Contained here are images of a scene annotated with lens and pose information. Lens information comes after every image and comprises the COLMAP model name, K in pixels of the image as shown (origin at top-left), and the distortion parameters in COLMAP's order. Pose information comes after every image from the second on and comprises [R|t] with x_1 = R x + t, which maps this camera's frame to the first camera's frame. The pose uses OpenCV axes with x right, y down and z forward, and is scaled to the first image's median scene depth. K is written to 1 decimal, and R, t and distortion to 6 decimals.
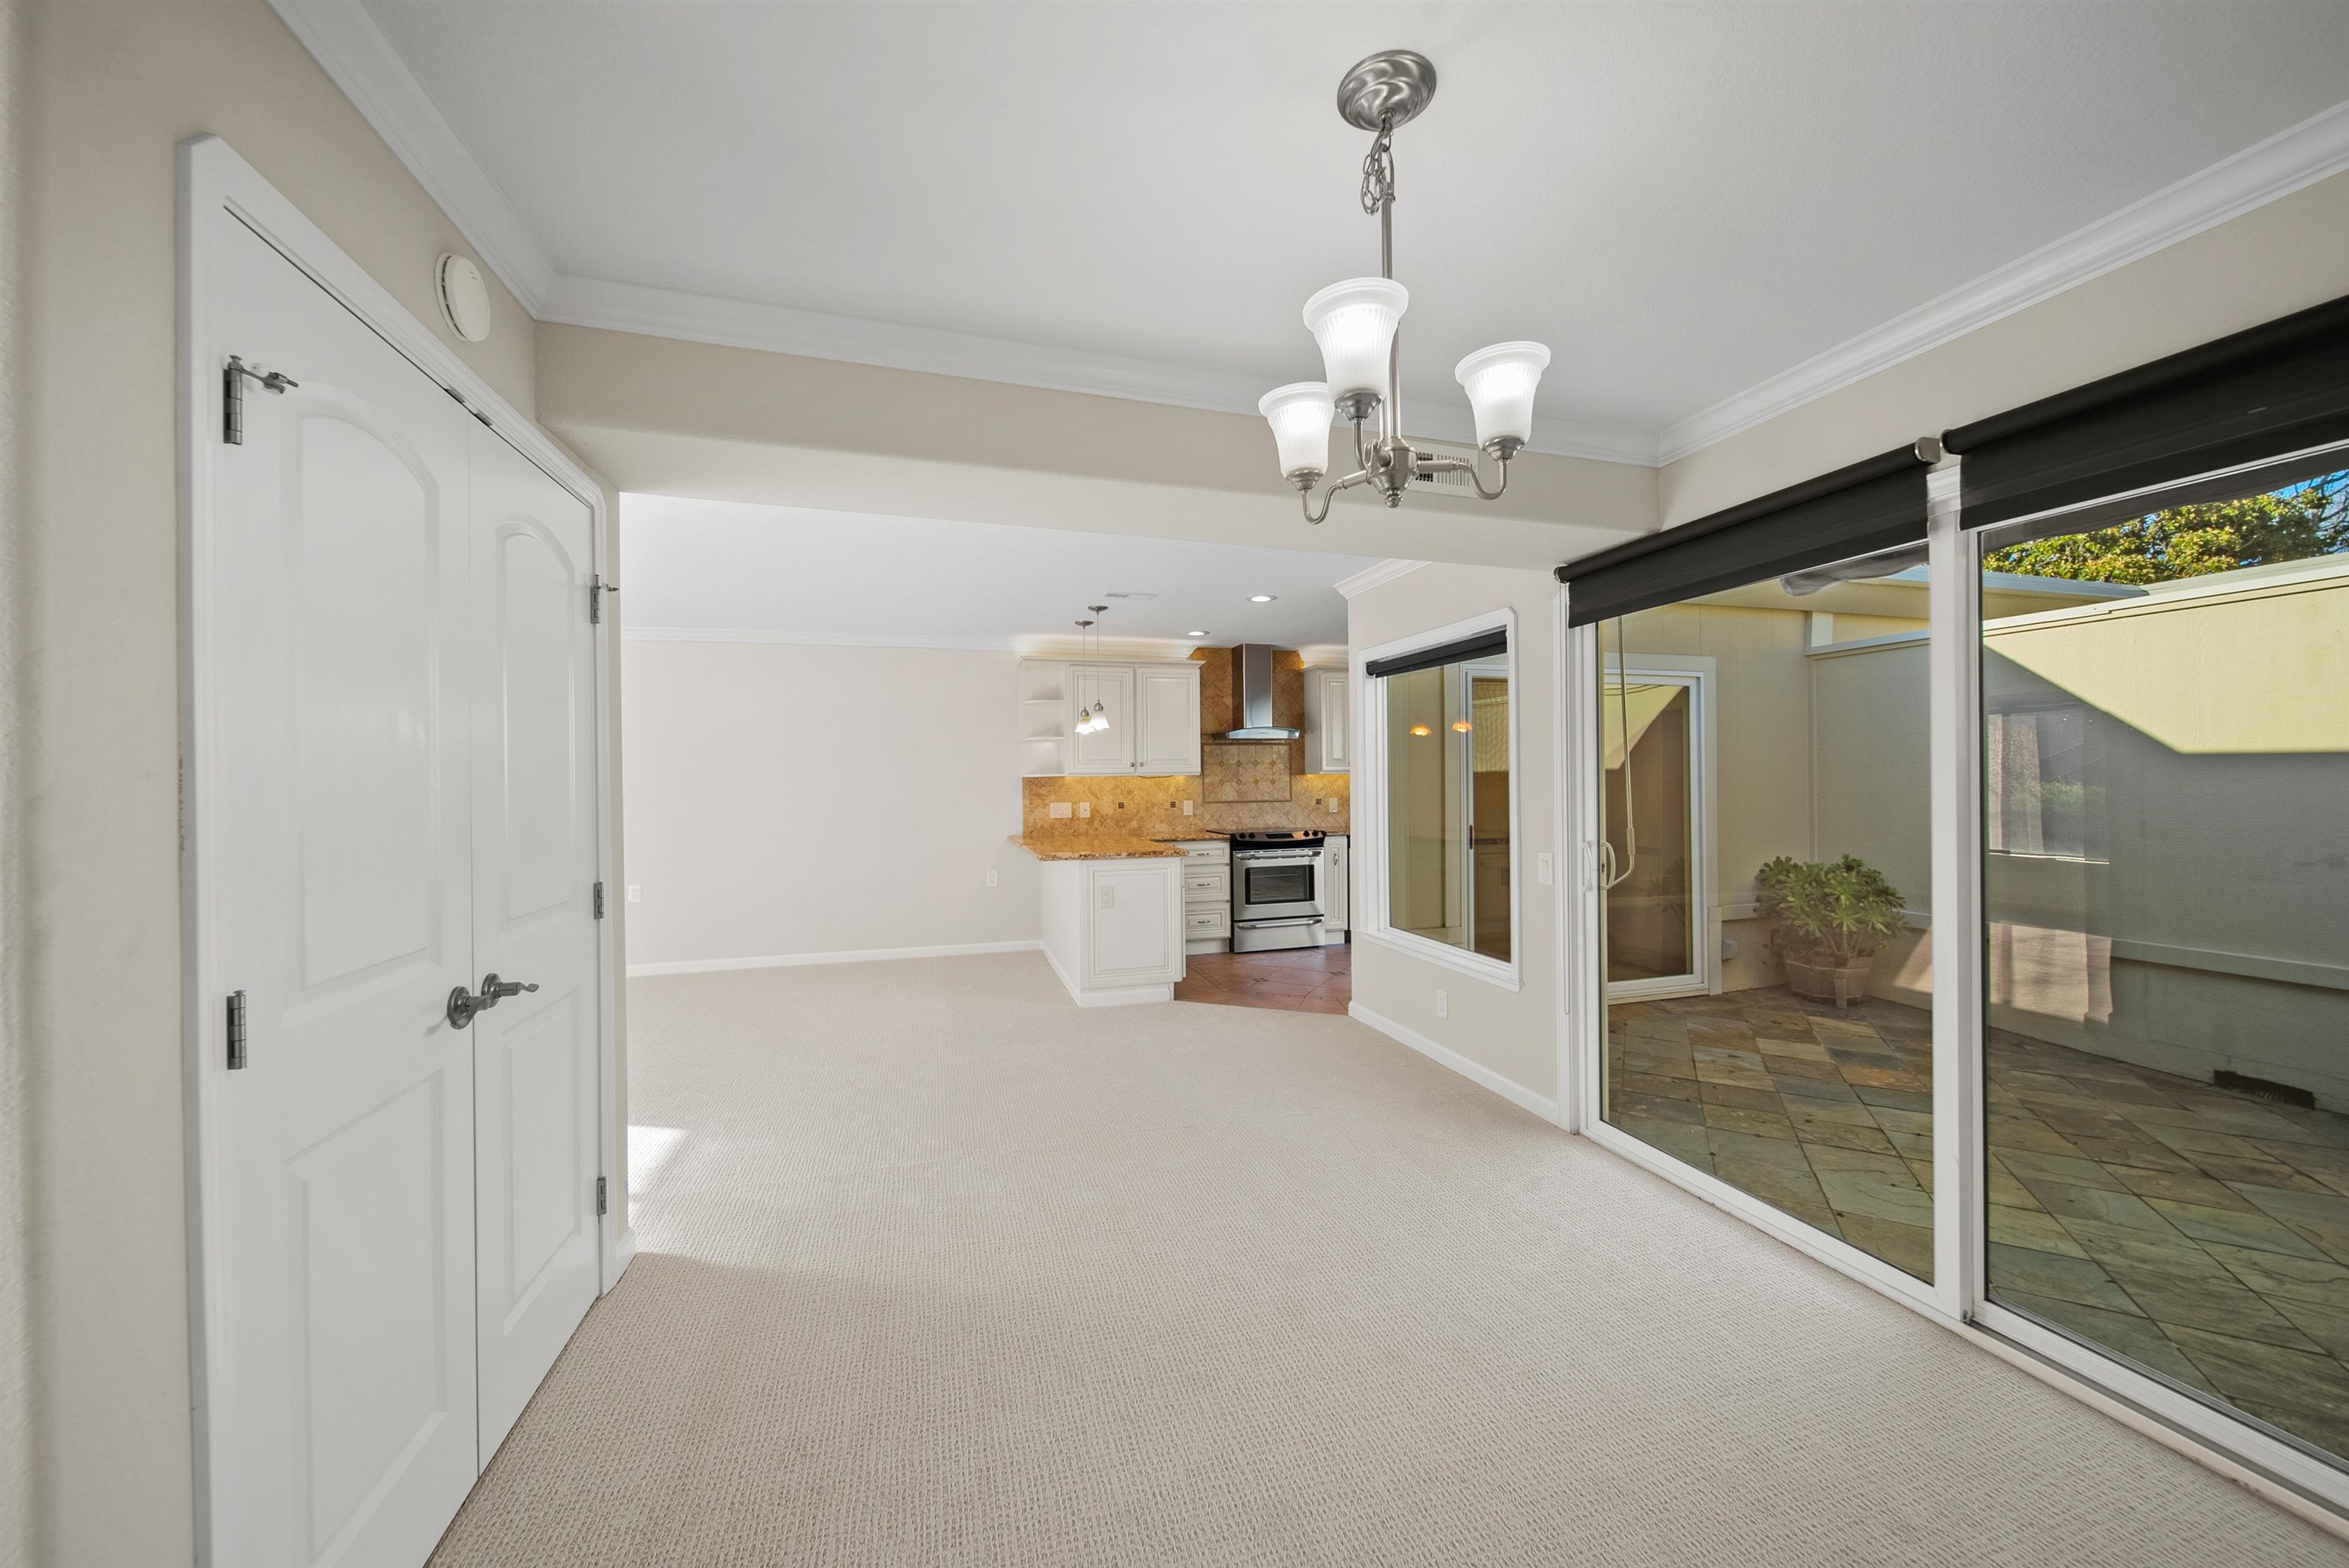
lens RADIAL K [[845.9, 0, 1184.6], [0, 845.9, 781.2], [0, 0, 1]] dist [-0.001890, -0.000271]
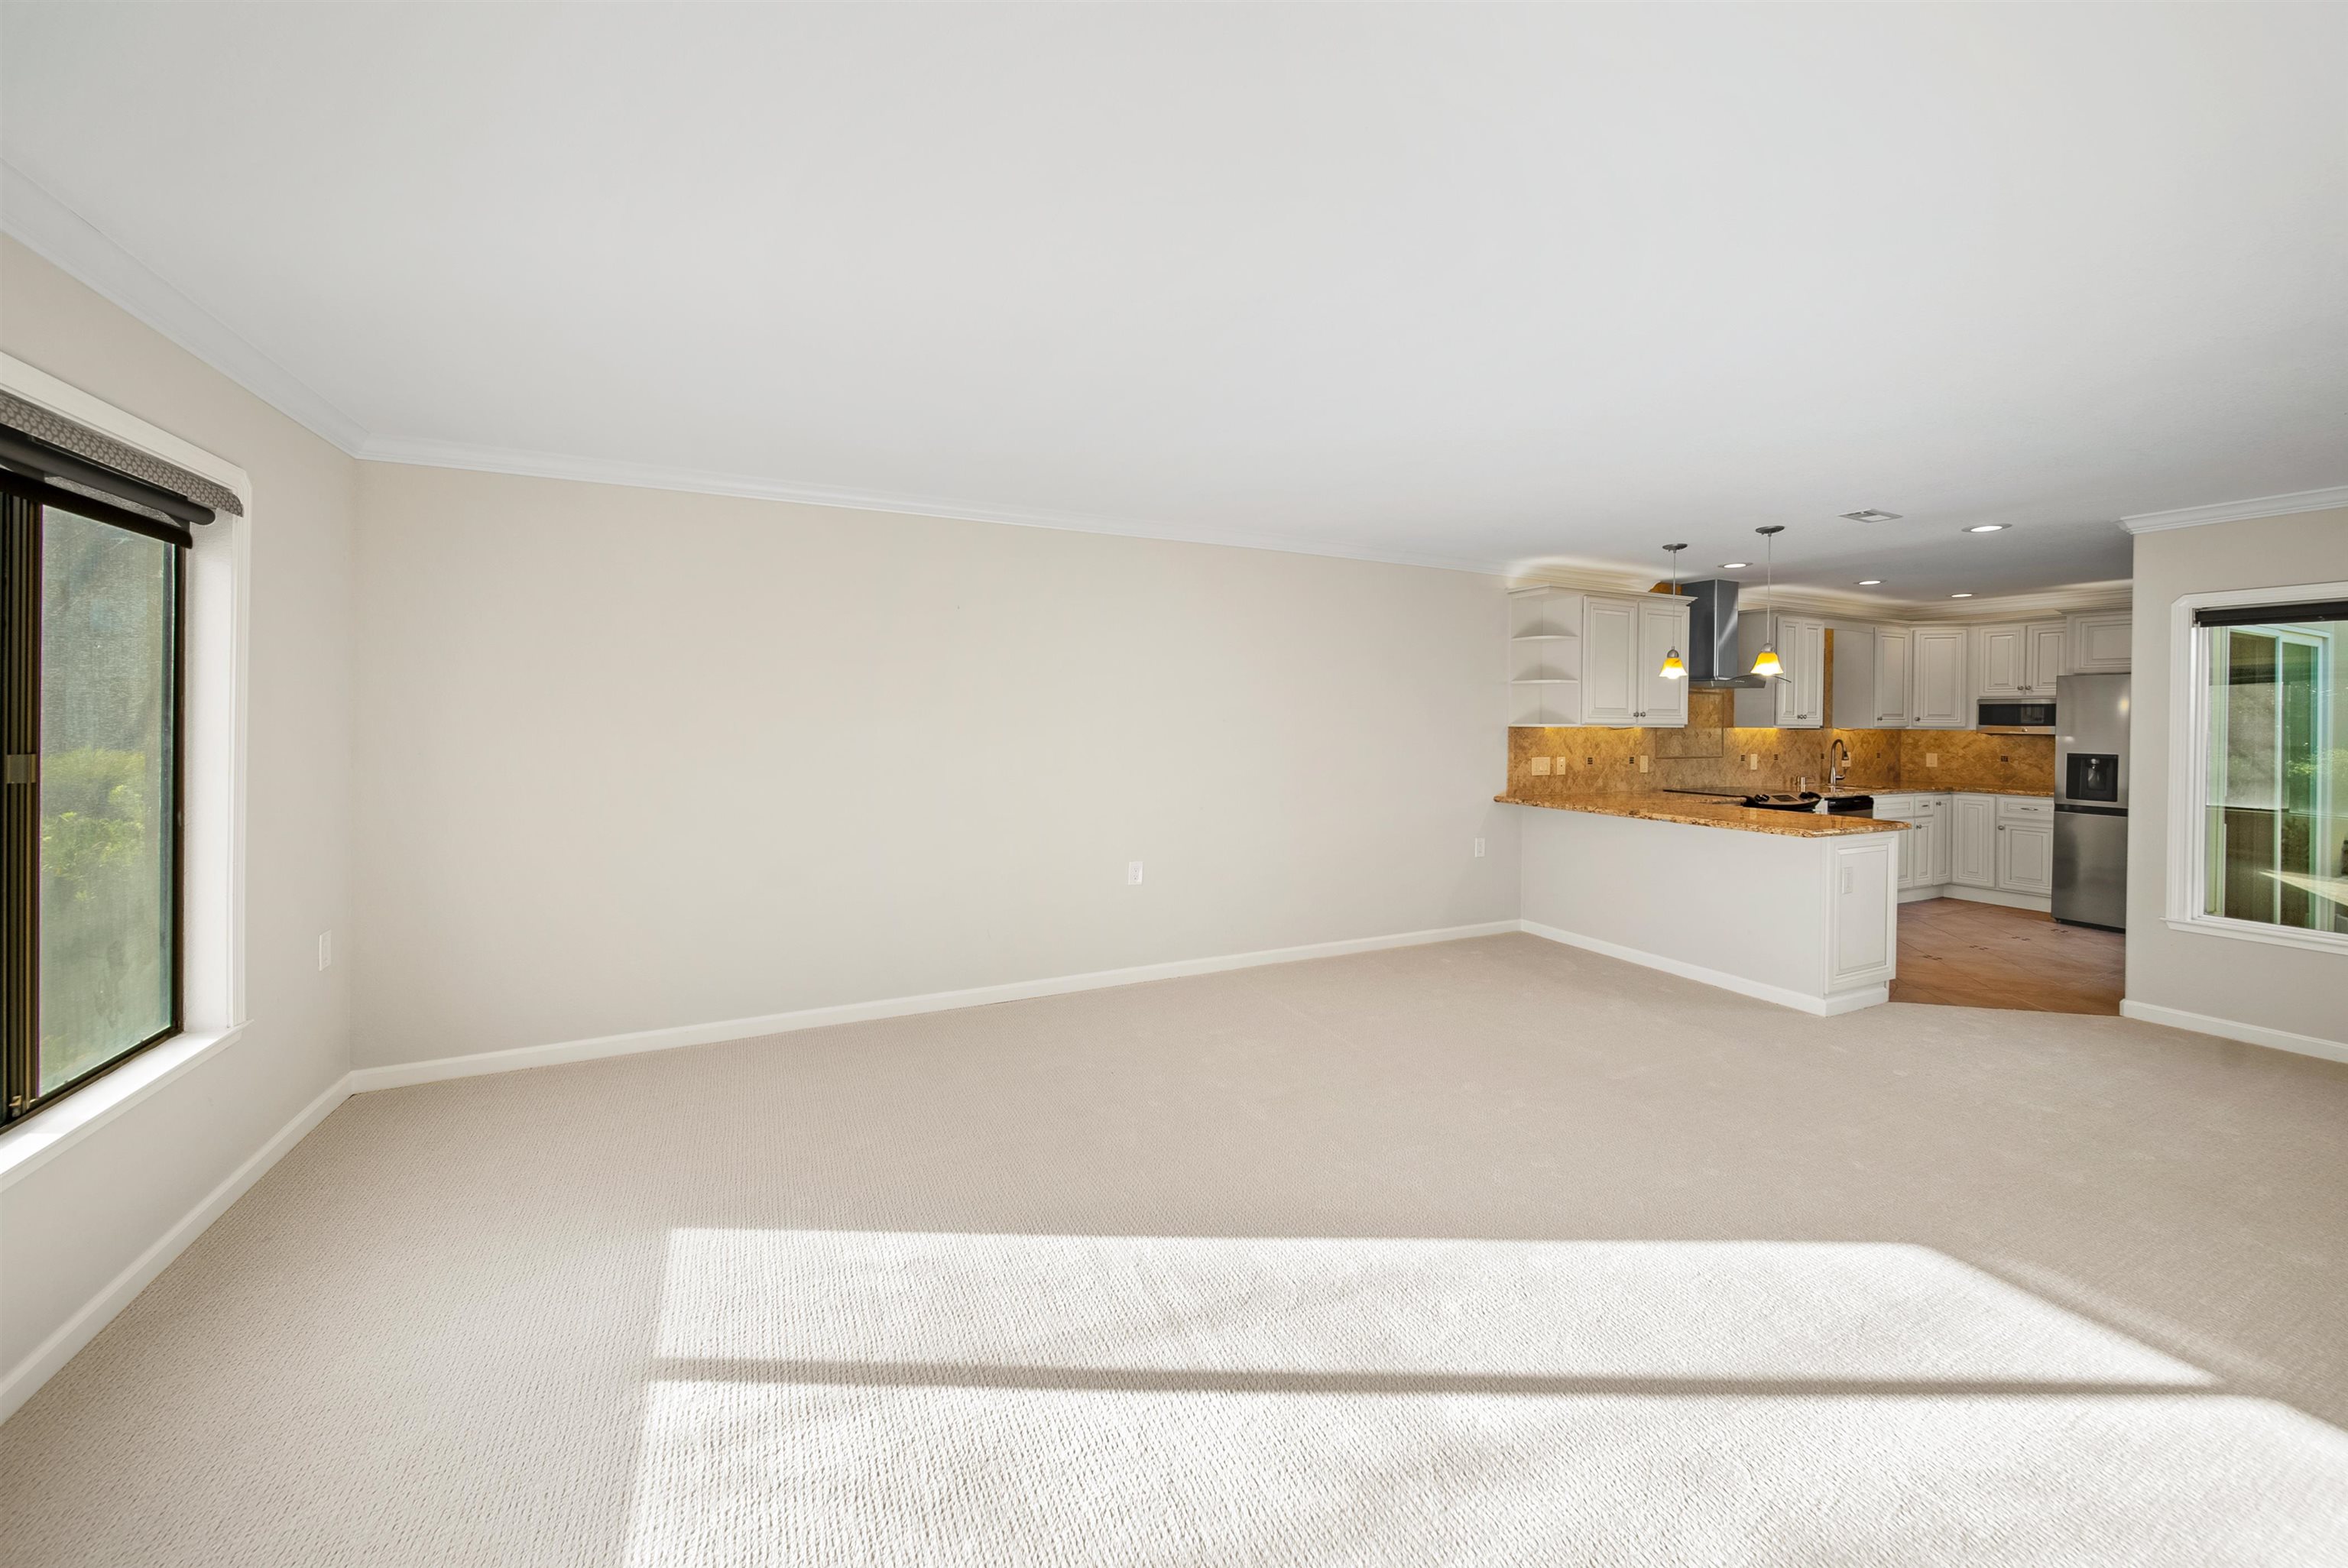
lens RADIAL K [[869.5, 0, 1175.0], [0, 869.5, 724.7], [0, 0, 1]] dist [0.000329, 0.000031]
pose [[0.987465, 0.018776, 0.156715, -0.801787], [-0.019783, 0.999792, 0.004865, -0.005189], [-0.156591, -0.007905, 0.987632, 0.241505]]
